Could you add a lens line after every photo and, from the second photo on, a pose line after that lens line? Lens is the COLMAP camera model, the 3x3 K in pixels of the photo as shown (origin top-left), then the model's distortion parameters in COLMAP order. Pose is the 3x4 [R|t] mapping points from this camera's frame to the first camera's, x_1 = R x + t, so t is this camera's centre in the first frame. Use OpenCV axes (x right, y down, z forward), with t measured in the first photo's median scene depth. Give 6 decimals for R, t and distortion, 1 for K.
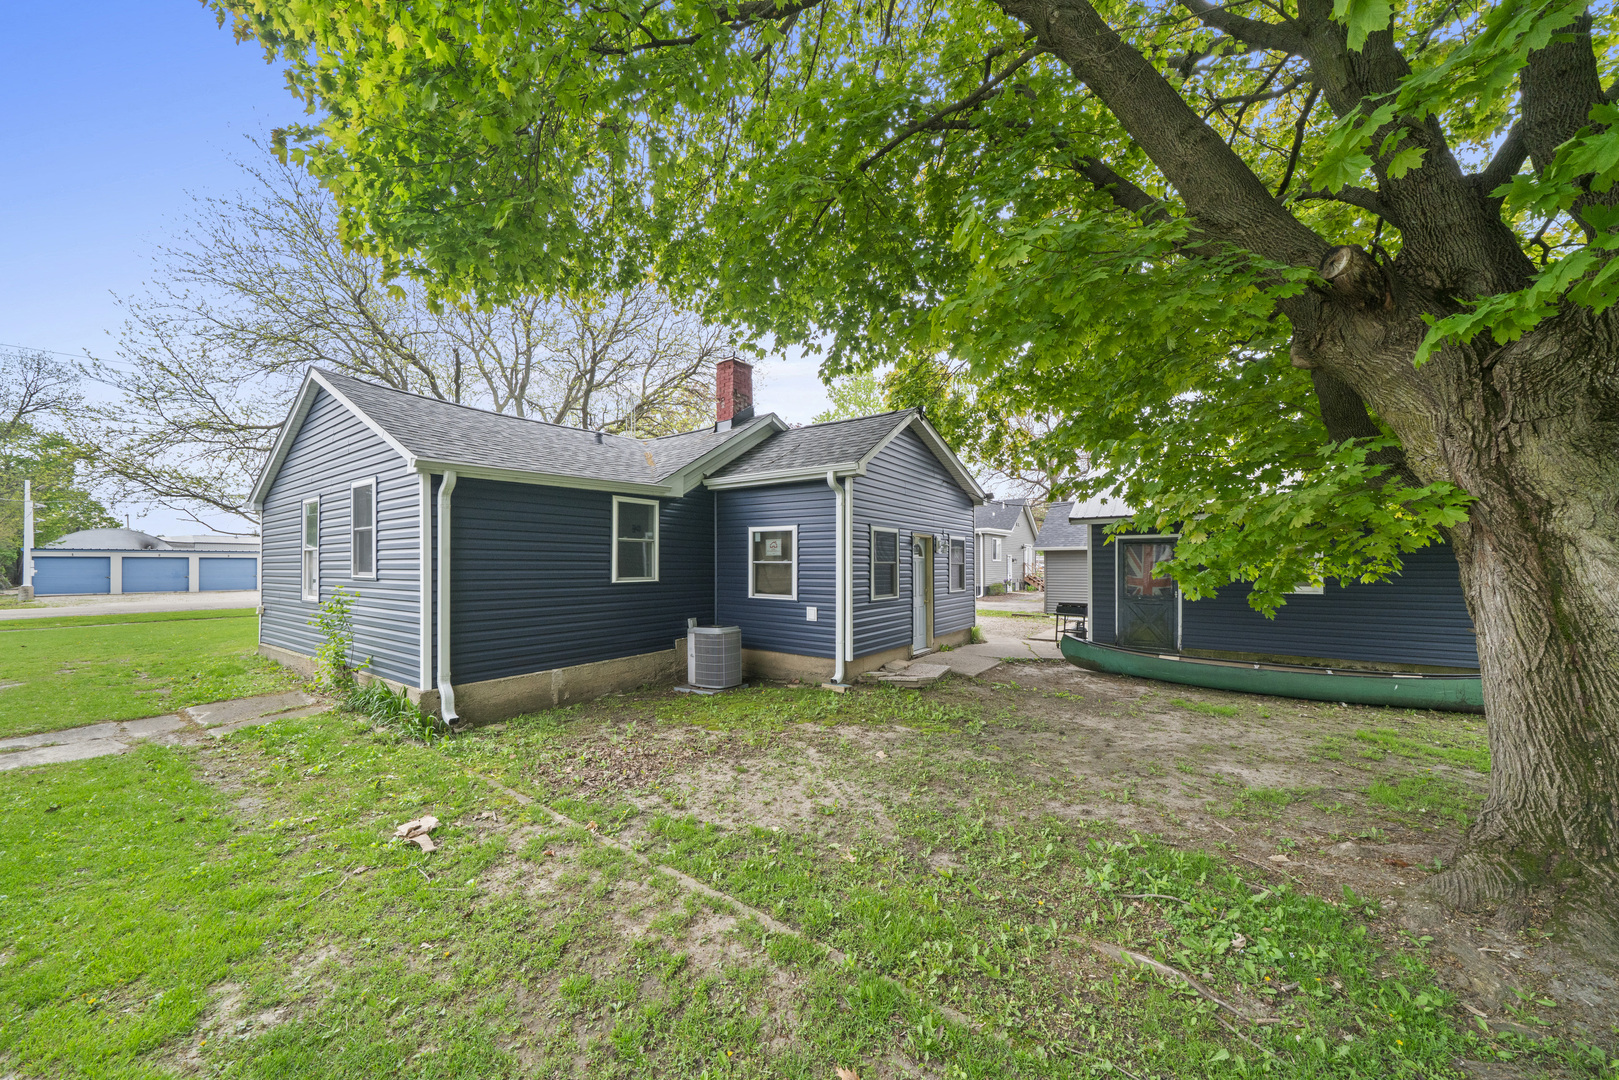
lens RADIAL K [[567.1, 0, 810.7], [0, 567.1, 573.2], [0, 0, 1]] dist [0.000741, 0.000098]
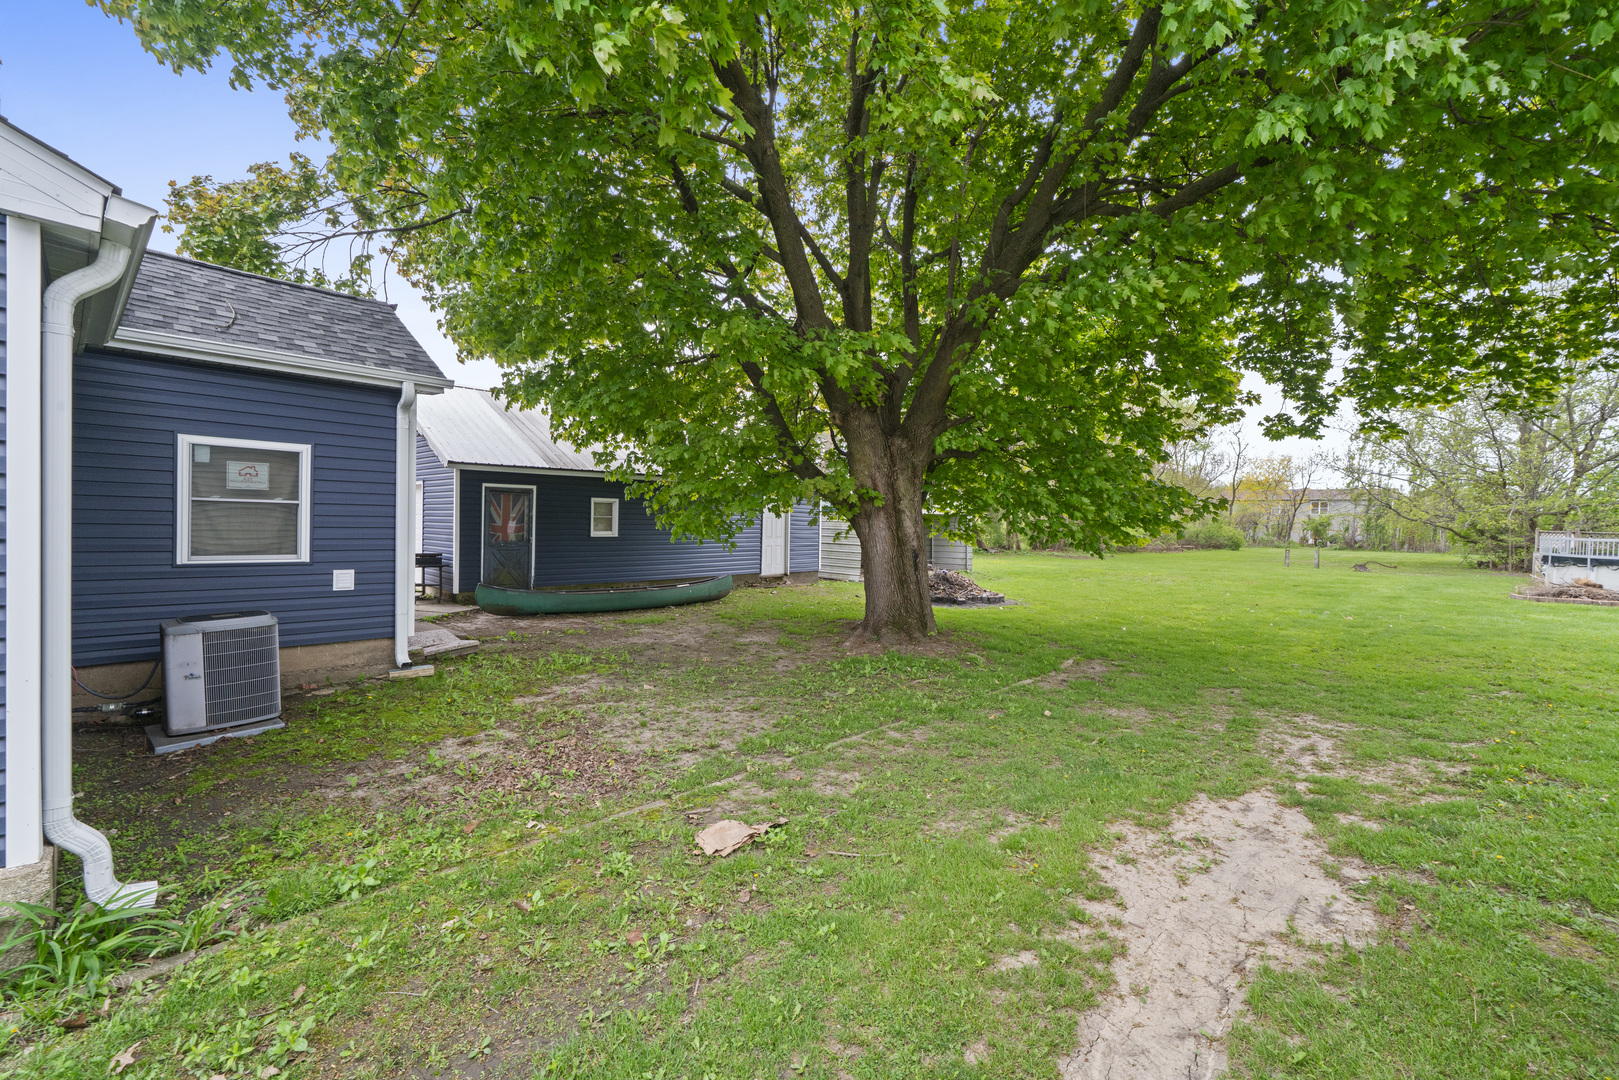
lens RADIAL K [[681.7, 0, 809.5], [0, 681.7, 540.0], [0, 0, 1]] dist [0.000224, -0.000199]
pose [[0.112900, -0.022021, 0.993362, -1.024310], [-0.003297, 0.999741, 0.022537, 0.005200], [-0.993601, -0.005820, 0.112798, 0.489562]]
